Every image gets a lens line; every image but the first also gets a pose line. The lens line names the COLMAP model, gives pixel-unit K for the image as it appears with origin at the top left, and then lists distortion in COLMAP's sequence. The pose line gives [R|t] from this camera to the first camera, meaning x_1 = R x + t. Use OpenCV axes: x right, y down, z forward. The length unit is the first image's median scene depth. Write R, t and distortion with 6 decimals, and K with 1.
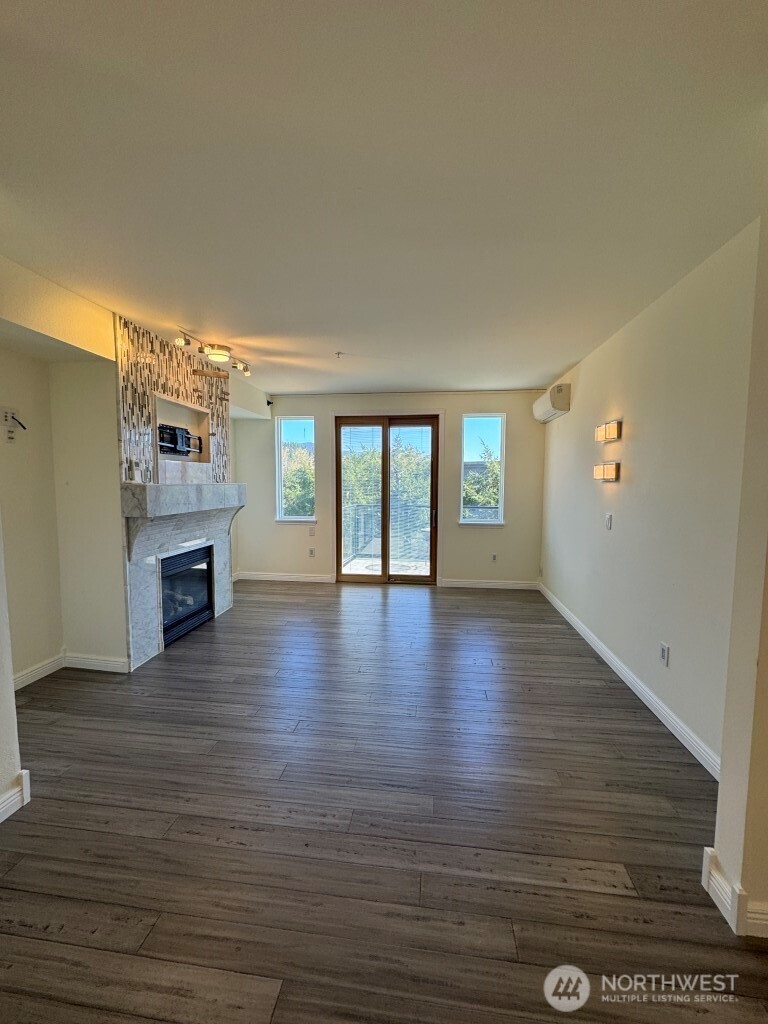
lens RADIAL K [[409.1, 0, 385.5], [0, 409.1, 511.1], [0, 0, 1]] dist [-0.002029, 0.000813]
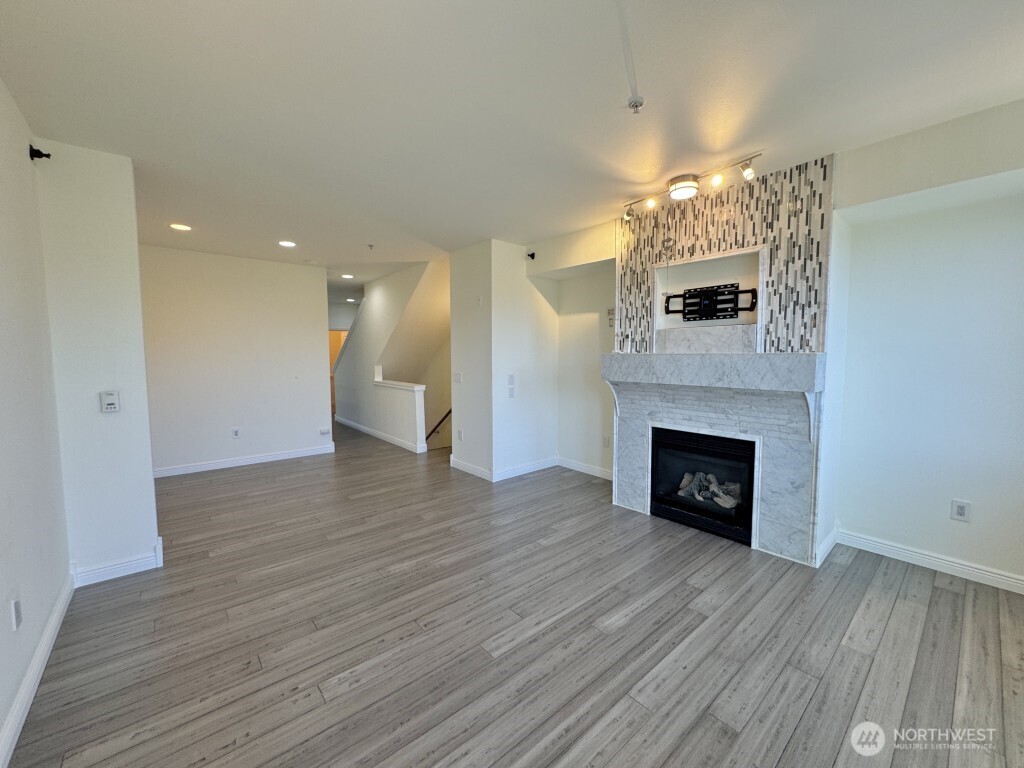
lens RADIAL K [[409.1, 0, 514.0], [0, 409.1, 387.8], [0, 0, 1]] dist [-0.002029, 0.000813]
pose [[-0.671328, 0.051240, -0.739387, 0.463151], [-0.059261, 0.990702, 0.122462, -0.088218], [0.738787, 0.126029, -0.662050, 1.478440]]
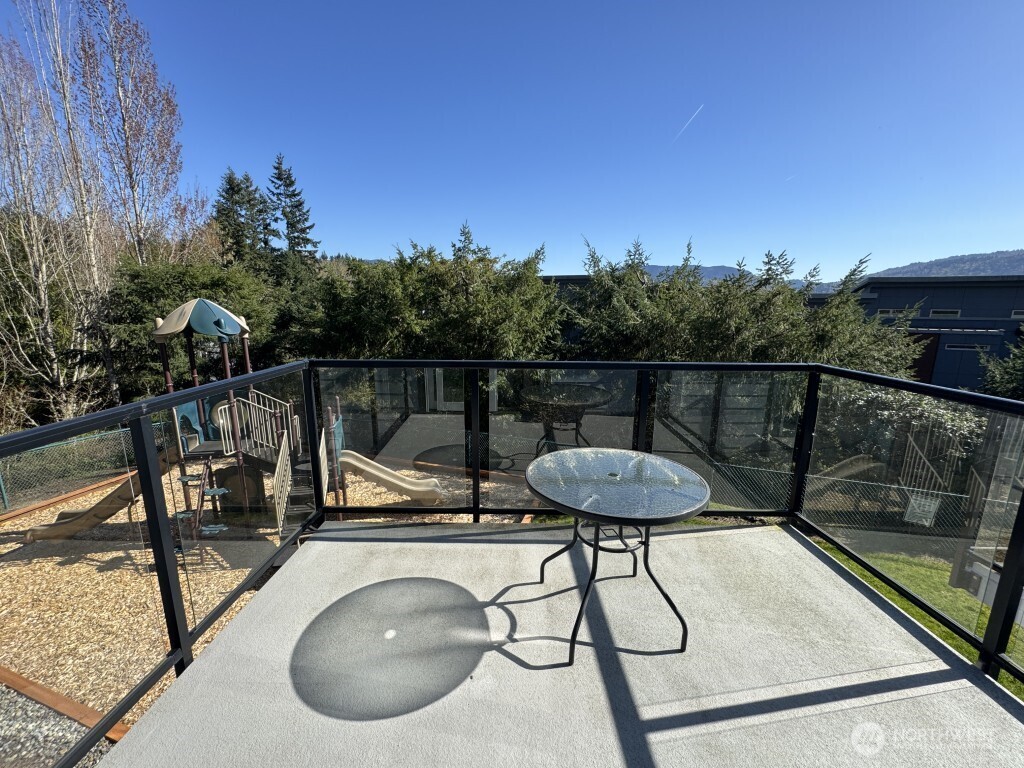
lens RADIAL K [[409.1, 0, 513.2], [0, 409.1, 383.1], [0, 0, 1]] dist [-0.002029, 0.000813]
pose [[0.992893, -0.024346, 0.116493, 0.021903], [0.009848, 0.992303, 0.123444, -0.015406], [-0.118601, -0.121420, 0.985490, 0.309202]]
